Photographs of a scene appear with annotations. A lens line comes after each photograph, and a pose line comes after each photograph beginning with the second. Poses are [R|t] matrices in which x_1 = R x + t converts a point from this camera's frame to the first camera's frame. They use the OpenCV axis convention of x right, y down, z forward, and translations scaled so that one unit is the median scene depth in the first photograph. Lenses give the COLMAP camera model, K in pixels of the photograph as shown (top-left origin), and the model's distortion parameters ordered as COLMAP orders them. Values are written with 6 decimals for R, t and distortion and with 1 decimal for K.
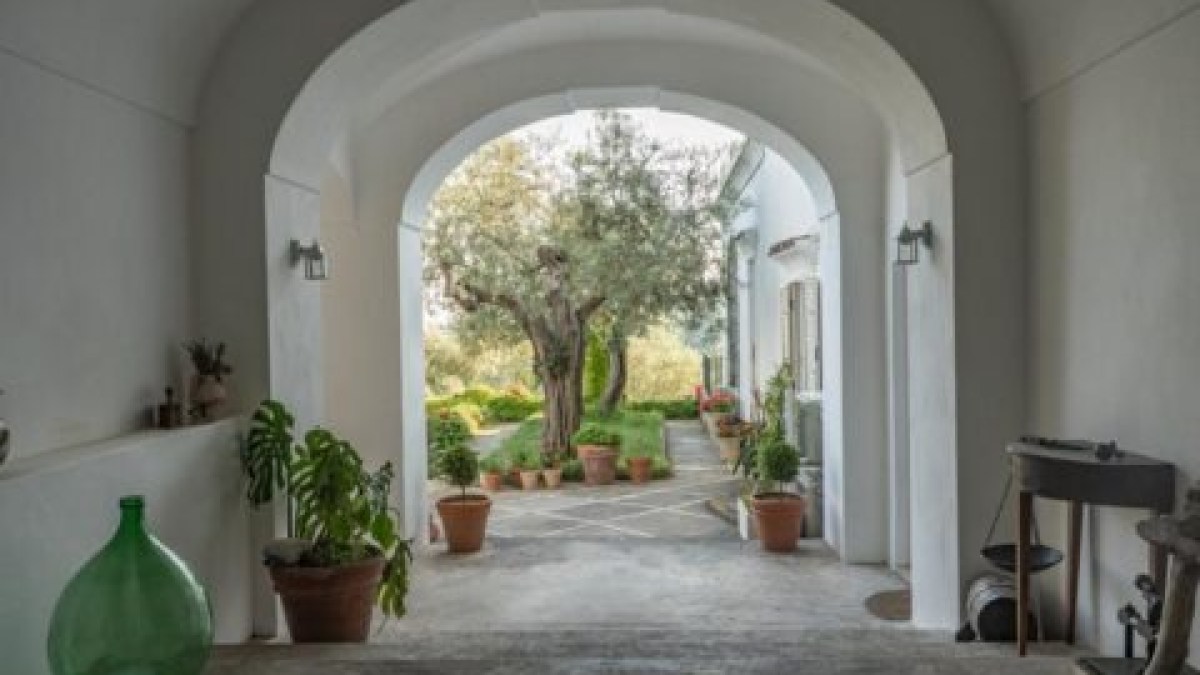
lens RADIAL K [[1039.3, 0, 600.0], [0, 1039.3, 337.5], [0, 0, 1]] dist [0.001814, -0.004181]
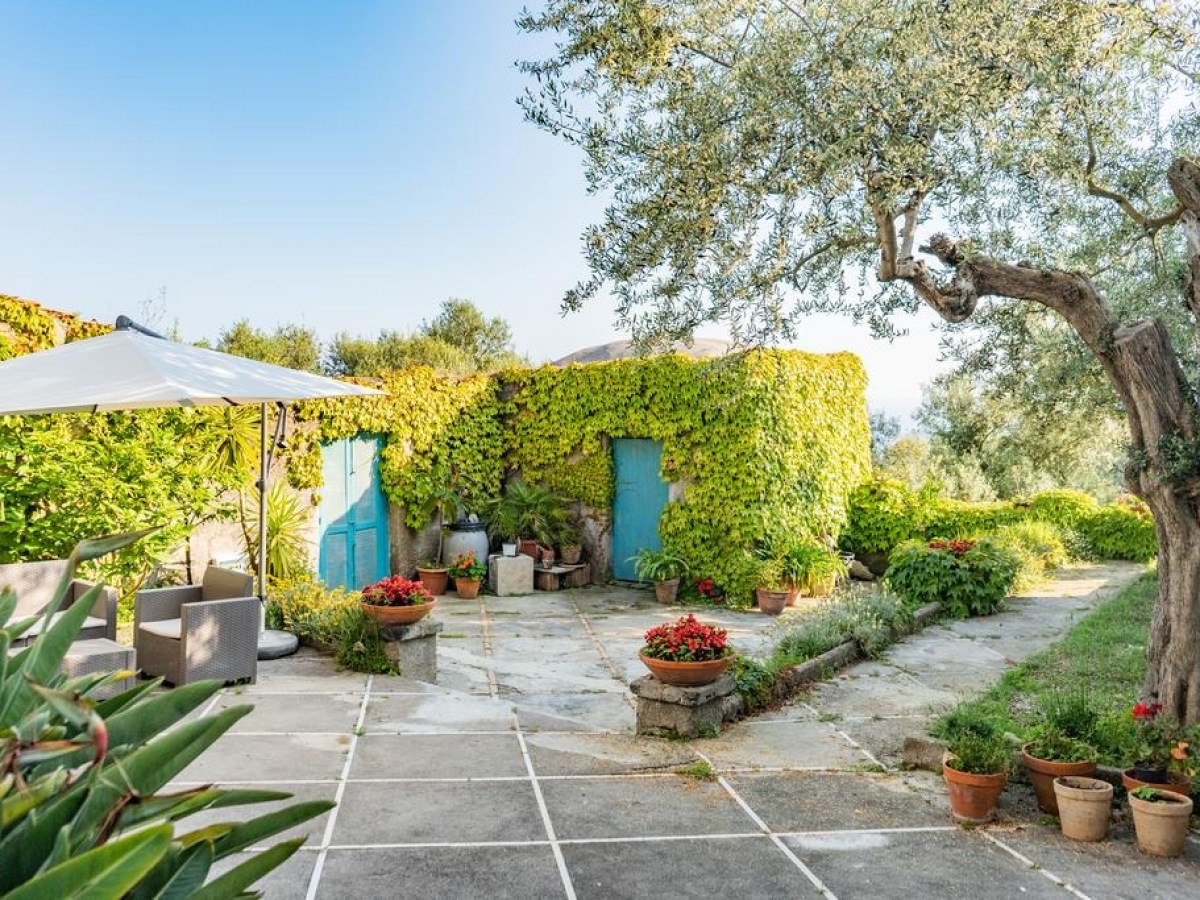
lens RADIAL K [[1080.5, 0, 600.0], [0, 1080.5, 450.0], [0, 0, 1]] dist [-0.009549, 0.010405]
pose [[0.835492, 0.051005, -0.547130, -0.012556], [-0.031561, 0.998493, 0.044888, 0.010036], [0.548596, -0.020236, 0.835843, 0.587501]]
